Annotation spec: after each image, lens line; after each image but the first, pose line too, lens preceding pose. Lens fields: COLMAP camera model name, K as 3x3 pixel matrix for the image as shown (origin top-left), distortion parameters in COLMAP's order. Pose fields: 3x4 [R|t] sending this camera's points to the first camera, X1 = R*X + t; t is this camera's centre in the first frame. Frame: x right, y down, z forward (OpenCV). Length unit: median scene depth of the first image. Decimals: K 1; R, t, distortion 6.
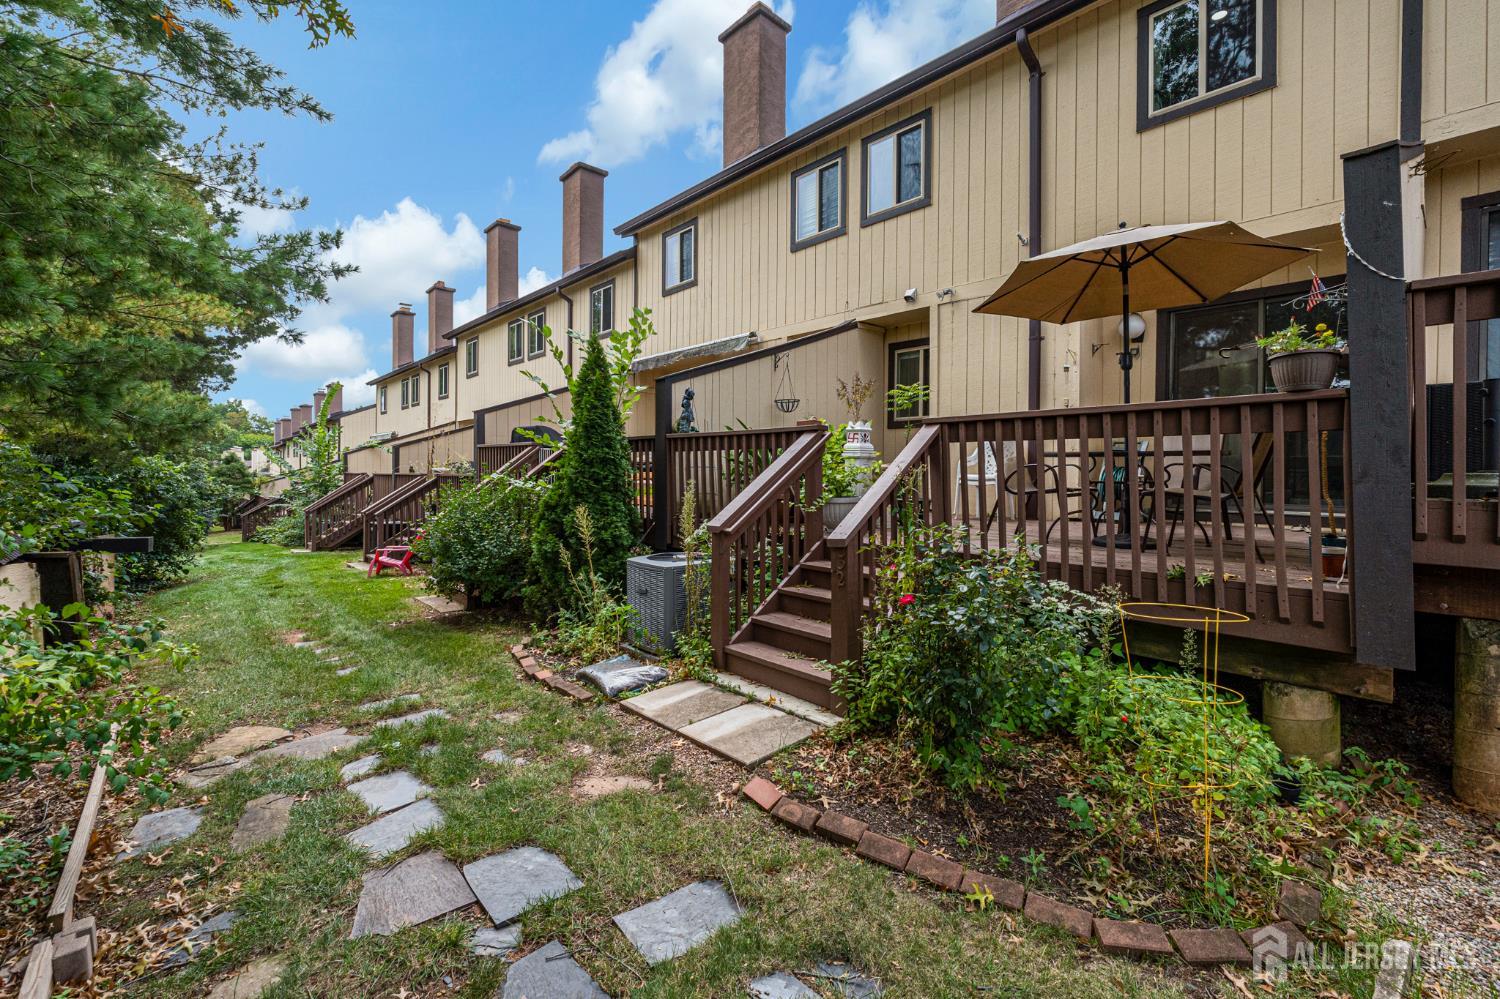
lens RADIAL K [[649.2, 0, 744.2], [0, 649.2, 477.6], [0, 0, 1]] dist [-0.005995, -0.000141]
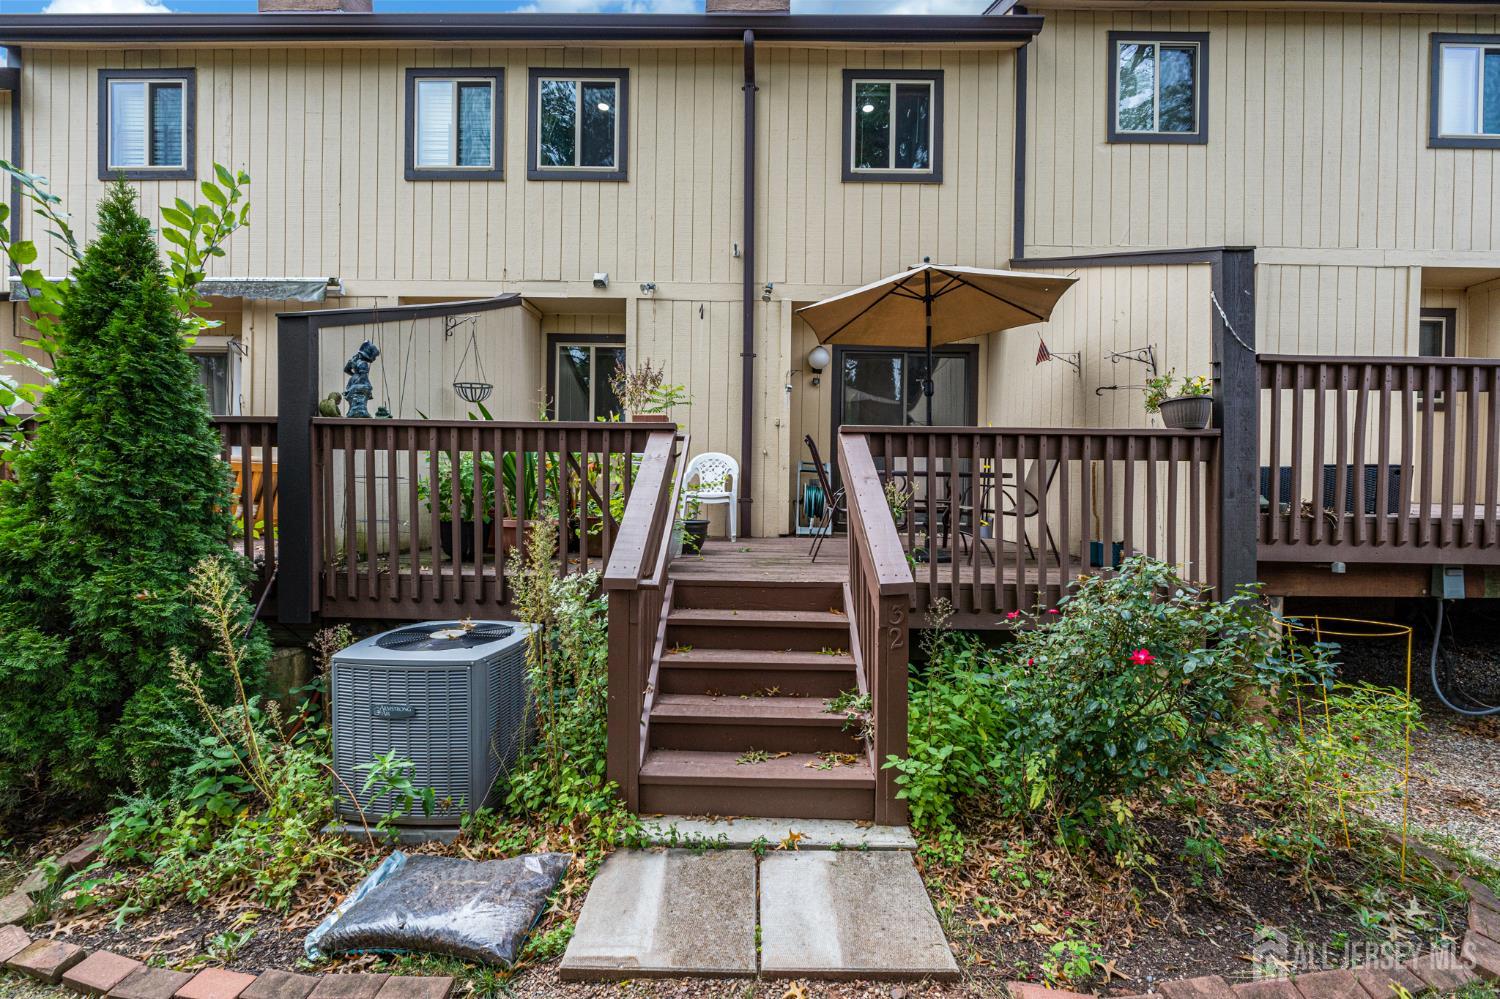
lens RADIAL K [[628.4, 0, 748.7], [0, 628.4, 503.5], [0, 0, 1]] dist [-0.007063, -0.000145]
pose [[0.676069, -0.007622, 0.736799, -0.264560], [-0.003632, 0.999900, 0.013676, -0.000971], [-0.736829, -0.011922, 0.675974, 0.359543]]
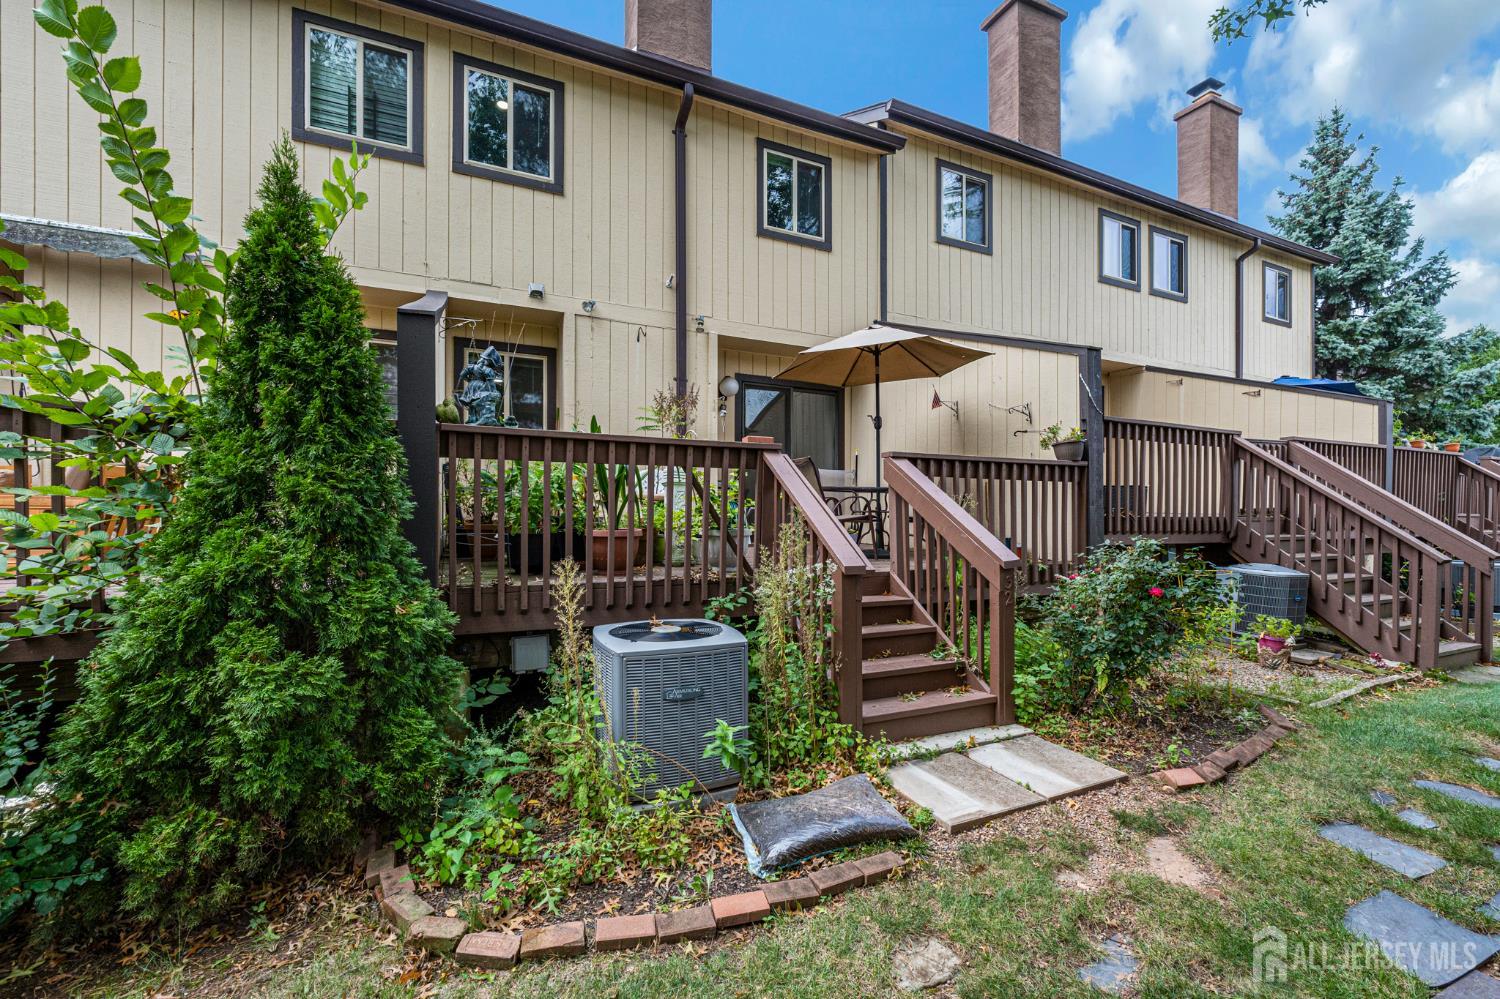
lens RADIAL K [[638.7, 0, 744.3], [0, 638.7, 522.5], [0, 0, 1]] dist [-0.008069, -0.000138]
pose [[0.286041, -0.012562, 0.958135, -0.546156], [0.006727, 0.999916, 0.011101, 0.010108], [-0.958194, 0.003269, 0.286101, 0.618103]]
